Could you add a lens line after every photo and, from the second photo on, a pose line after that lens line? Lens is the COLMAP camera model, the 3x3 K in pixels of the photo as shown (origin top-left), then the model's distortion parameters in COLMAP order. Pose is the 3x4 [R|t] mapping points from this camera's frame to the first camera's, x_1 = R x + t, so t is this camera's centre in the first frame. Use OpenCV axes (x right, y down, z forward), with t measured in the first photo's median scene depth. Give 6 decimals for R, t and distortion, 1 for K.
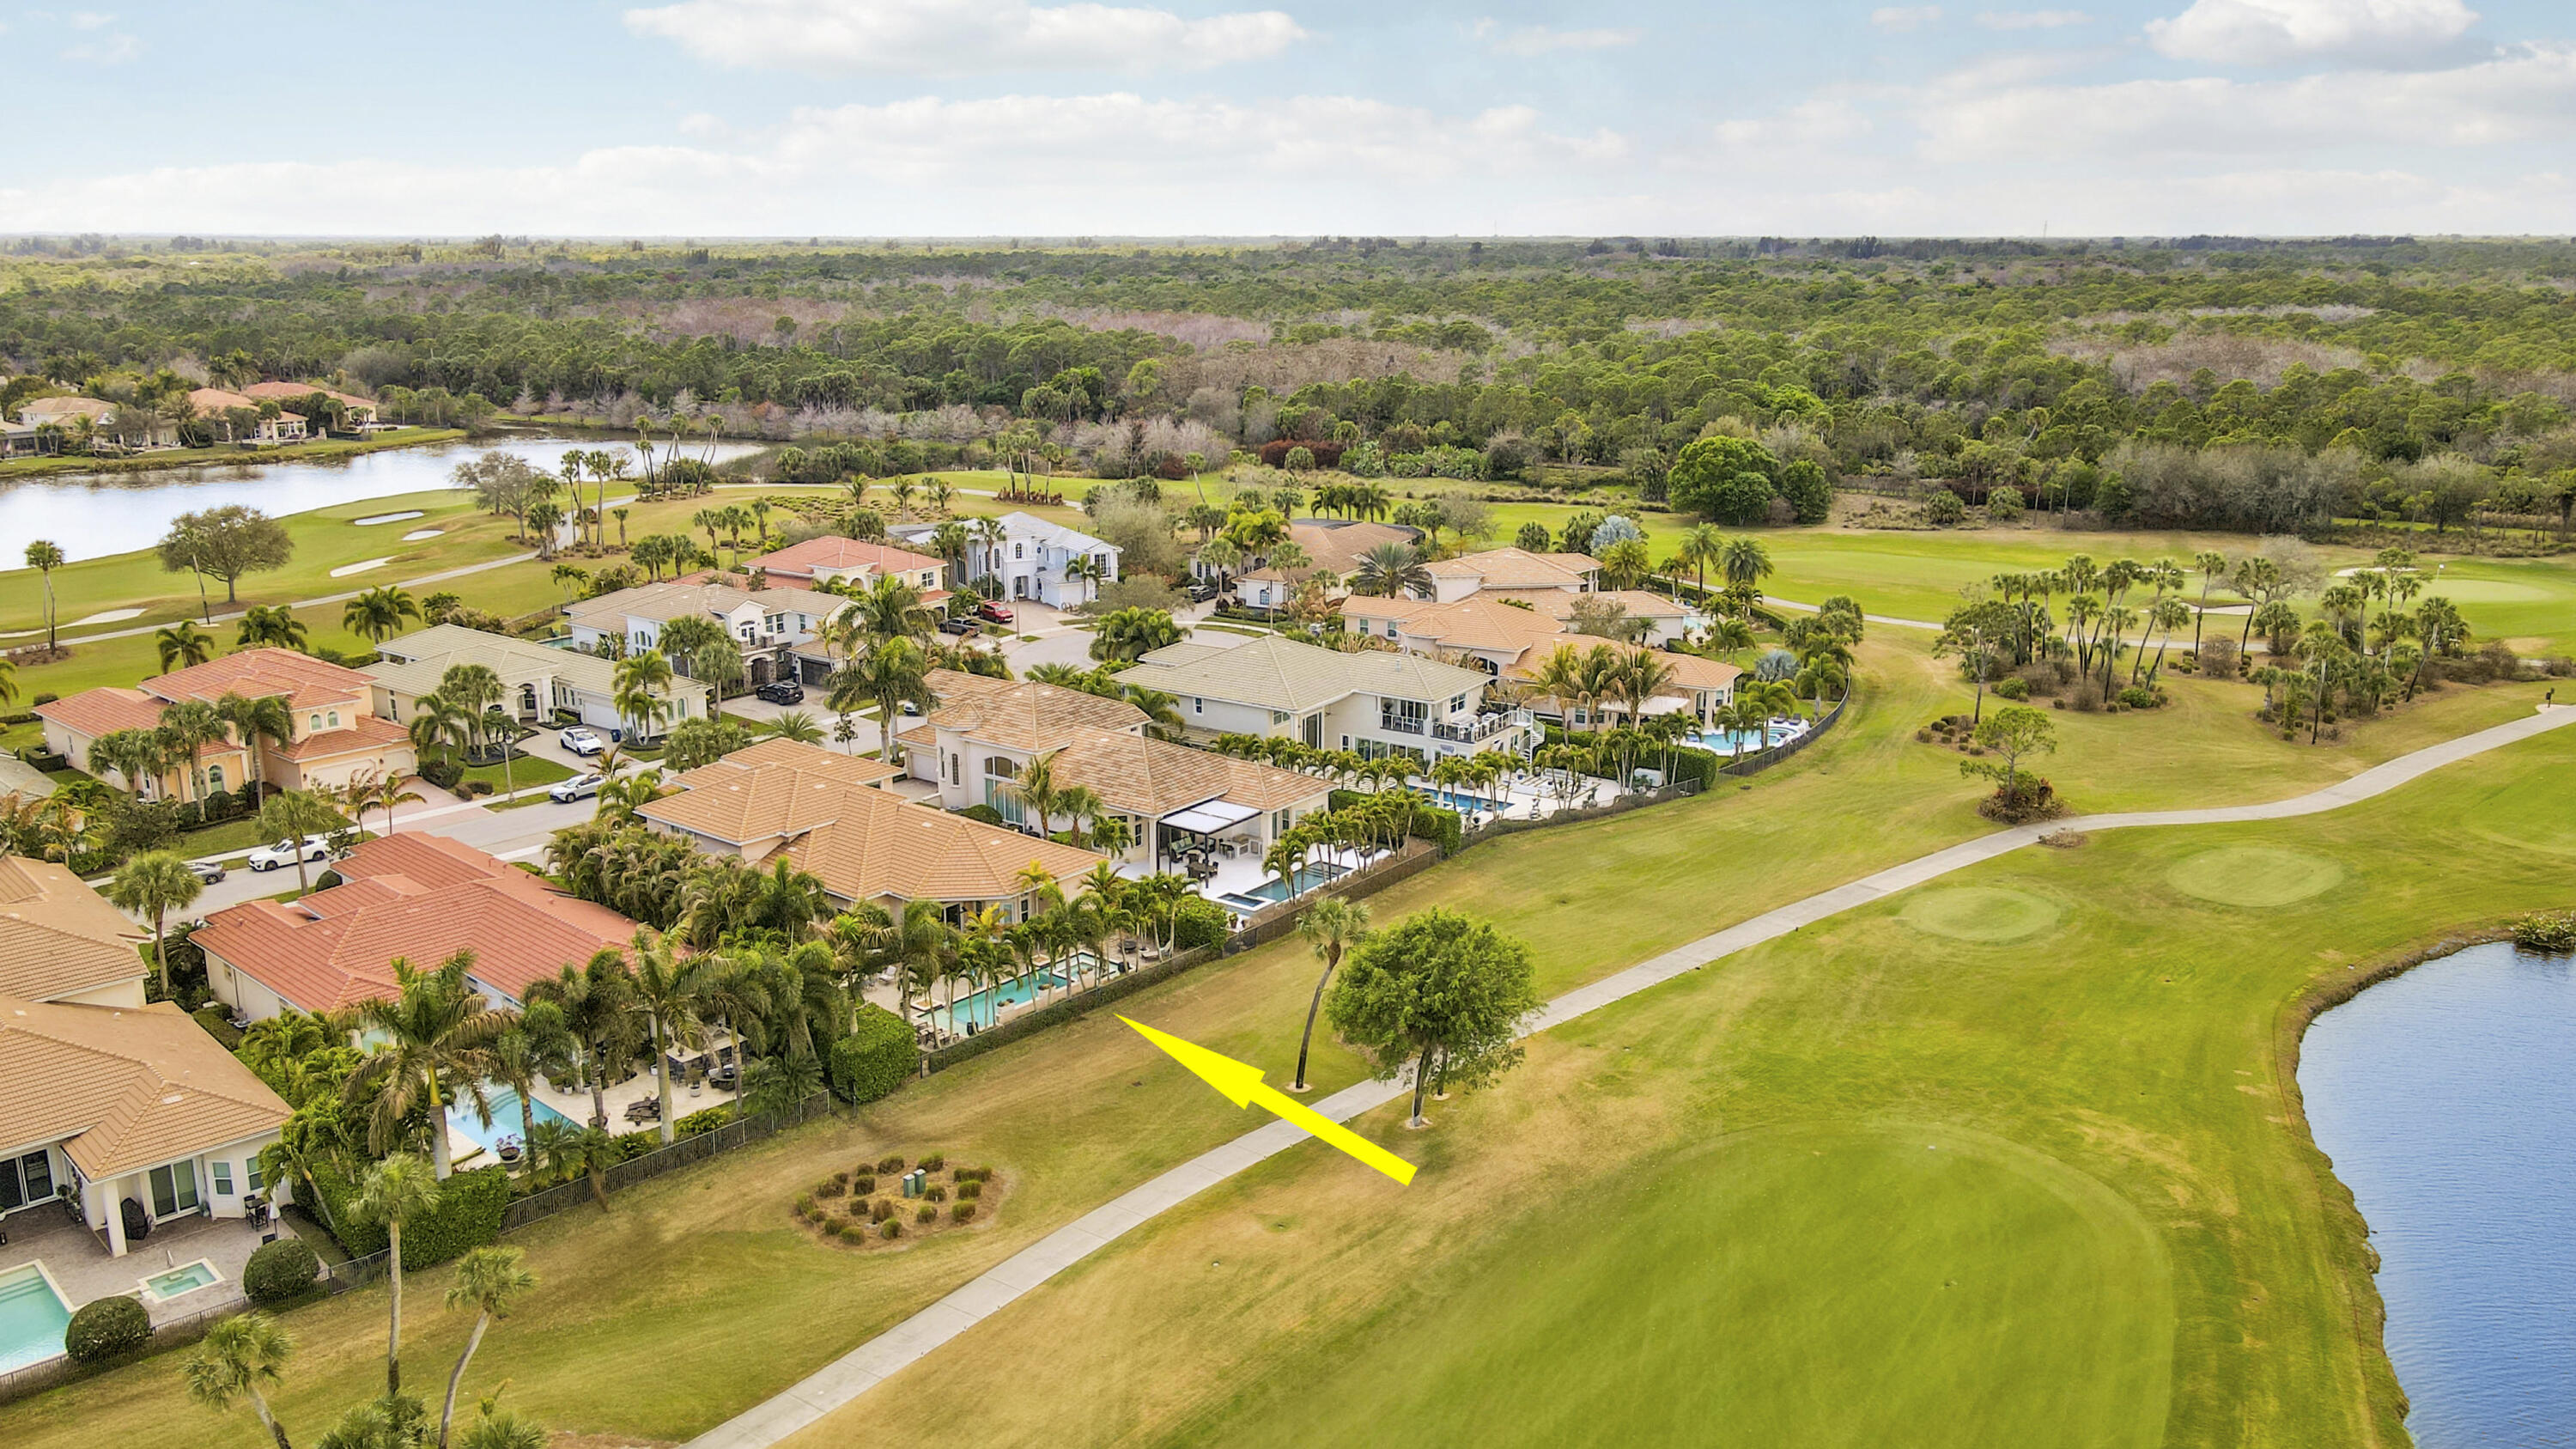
lens RADIAL K [[1897.5, 0, 1288.0], [0, 1897.5, 724.5], [0, 0, 1]] dist [0.004353, 0.016213]
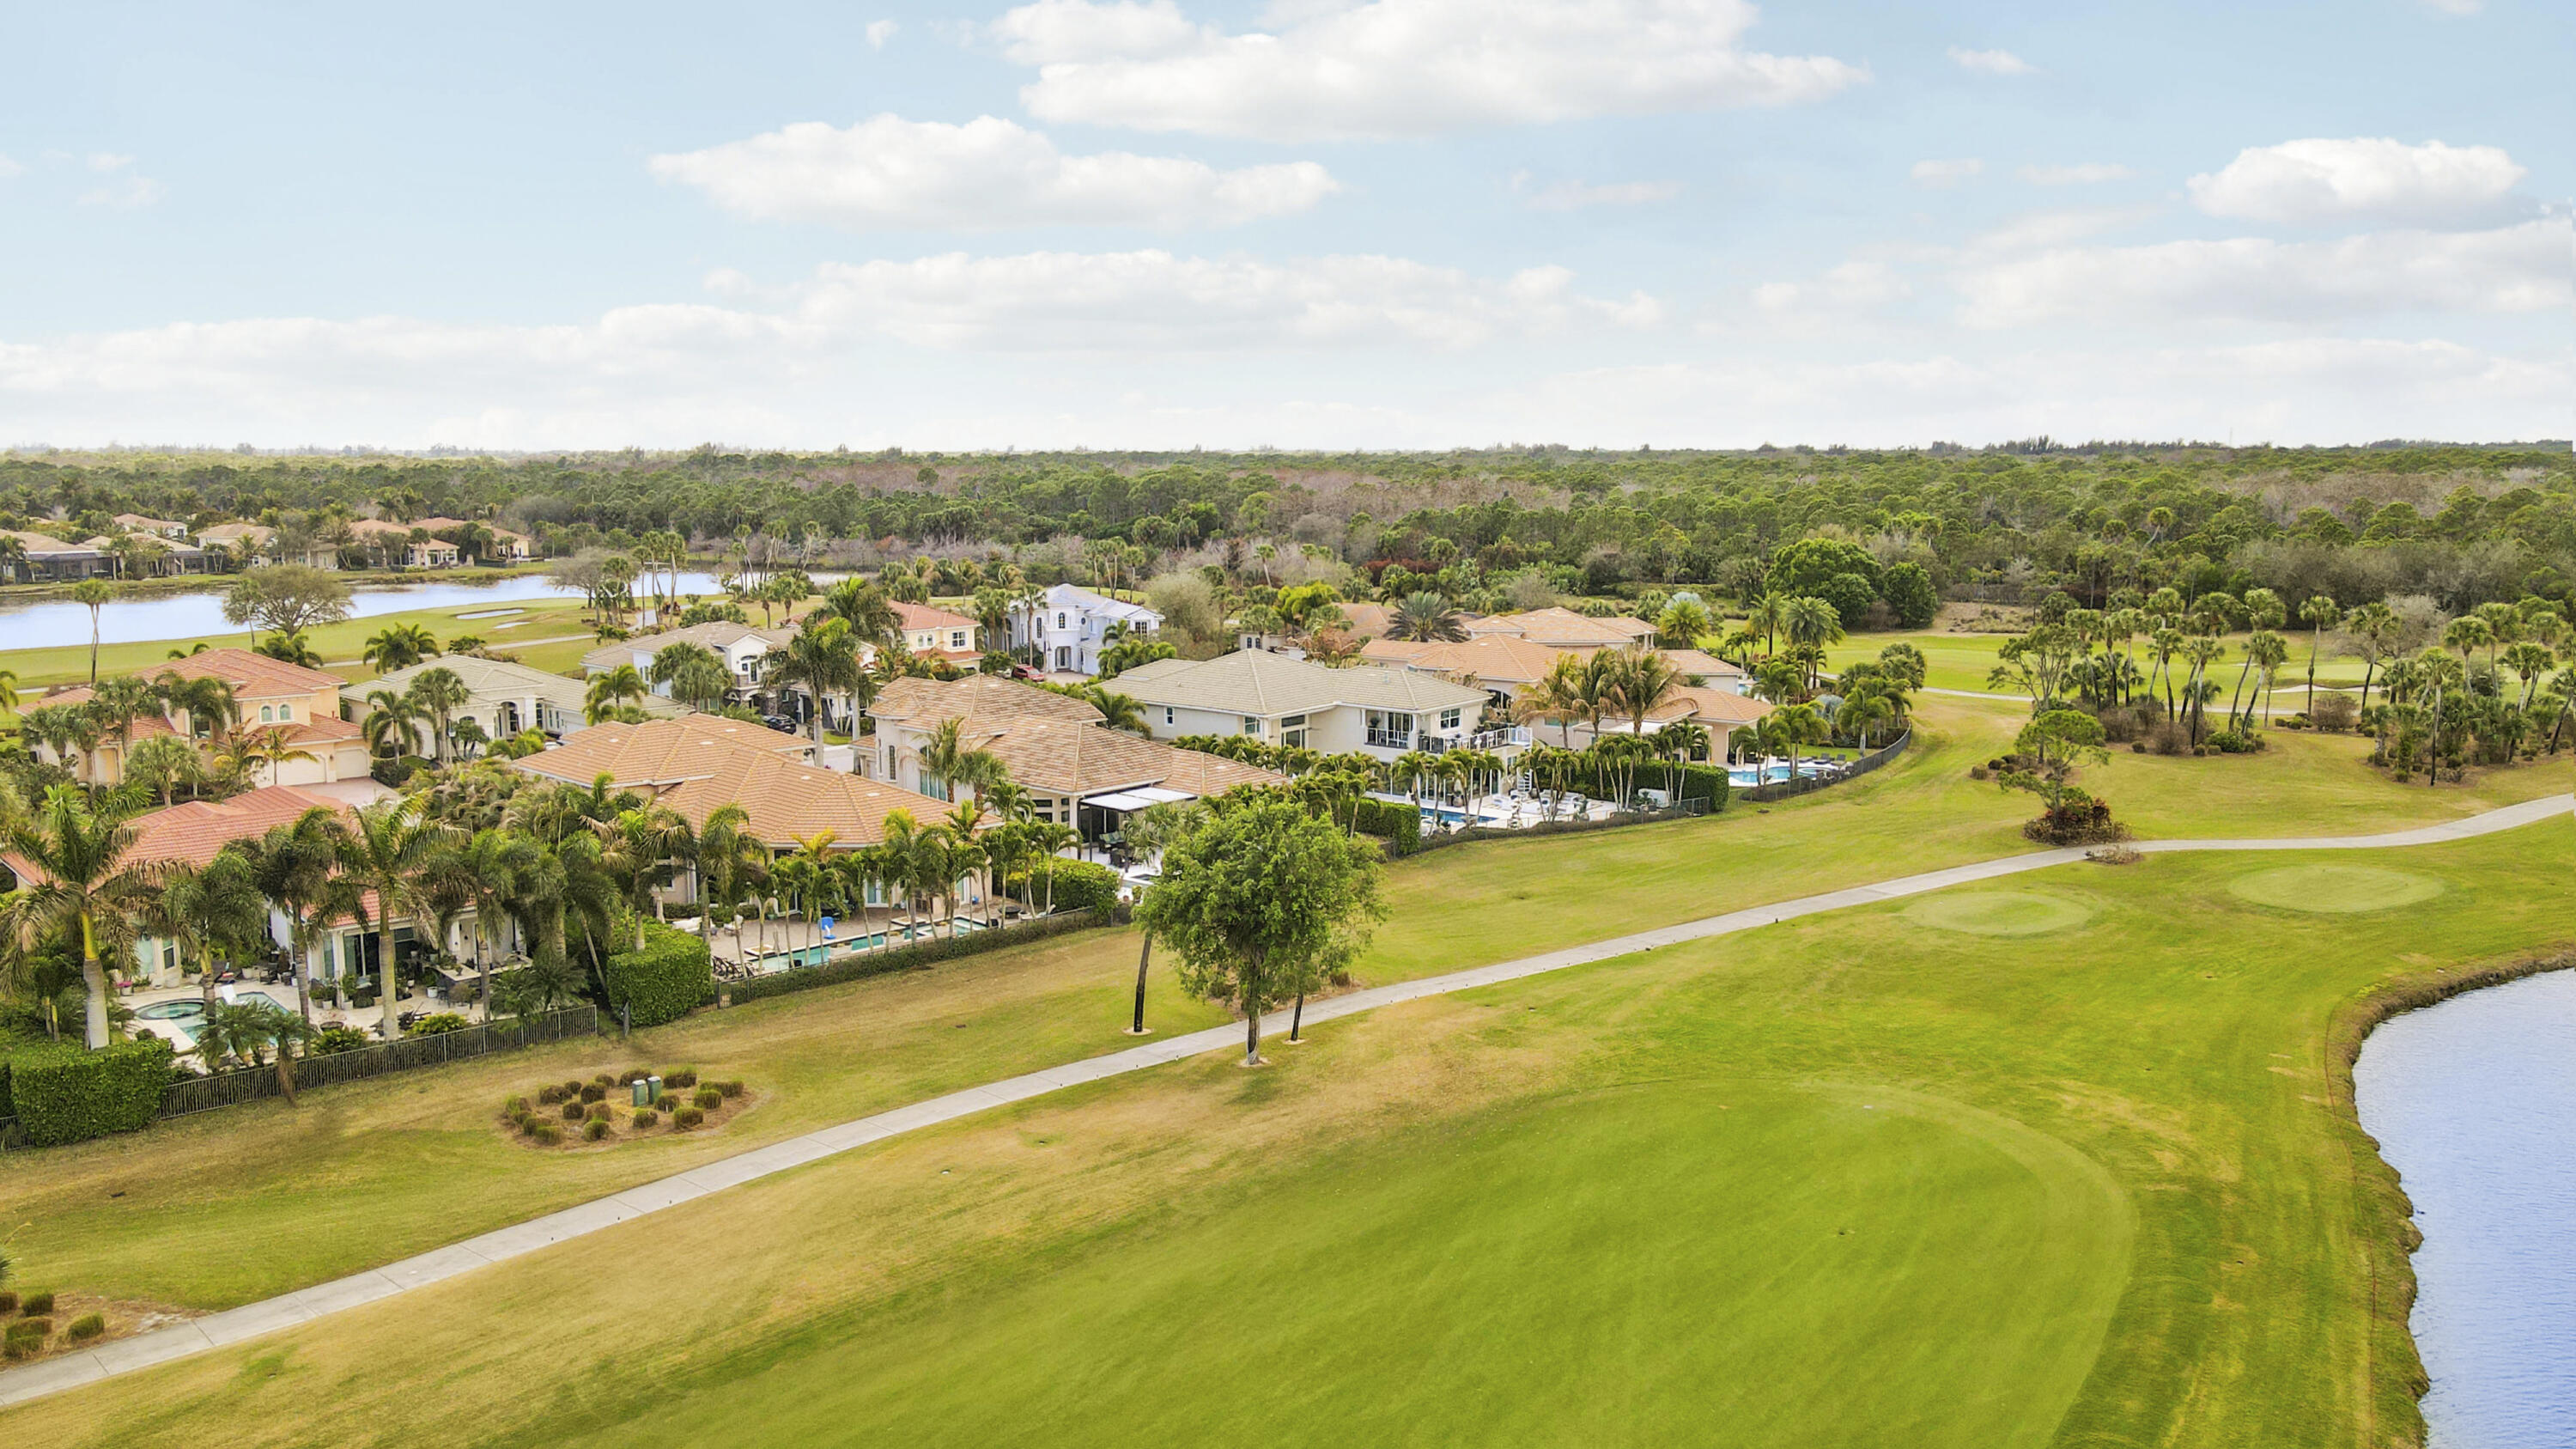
lens RADIAL K [[1881.8, 0, 1277.1], [0, 1881.8, 724.3], [0, 0, 1]] dist [0.005553, 0.011654]
pose [[0.995600, 0.016189, -0.092295, 0.120596], [-0.025262, 0.994865, -0.098003, 0.110808], [0.090235, 0.099904, 0.990897, 0.116200]]
